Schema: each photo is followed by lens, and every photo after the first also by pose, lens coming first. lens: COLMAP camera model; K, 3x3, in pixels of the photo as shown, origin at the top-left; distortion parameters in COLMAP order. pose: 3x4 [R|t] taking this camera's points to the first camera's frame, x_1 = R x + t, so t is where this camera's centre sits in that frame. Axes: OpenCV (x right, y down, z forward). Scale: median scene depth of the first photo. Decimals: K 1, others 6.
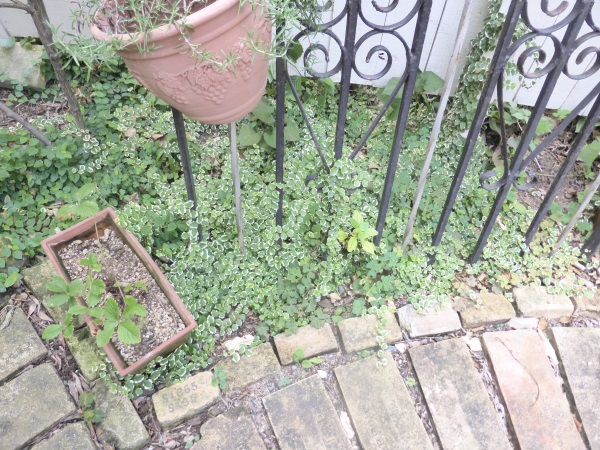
lens RADIAL K [[427.3, 0, 300.9], [0, 427.3, 226.8], [0, 0, 1]] dist [-0.009844, -0.002506]
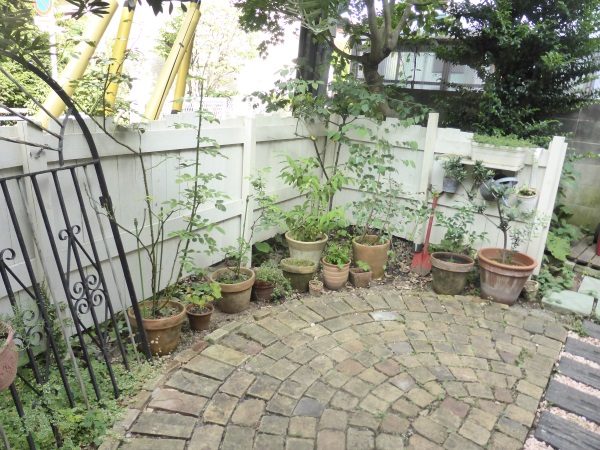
lens RADIAL K [[427.3, 0, 300.7], [0, 427.3, 224.6], [0, 0, 1]] dist [-0.009844, -0.002506]
pose [[0.275571, -0.212863, 0.937417, -1.228535], [0.755890, 0.650445, -0.074509, 0.409460], [-0.593877, 0.729117, 0.340145, -0.891293]]
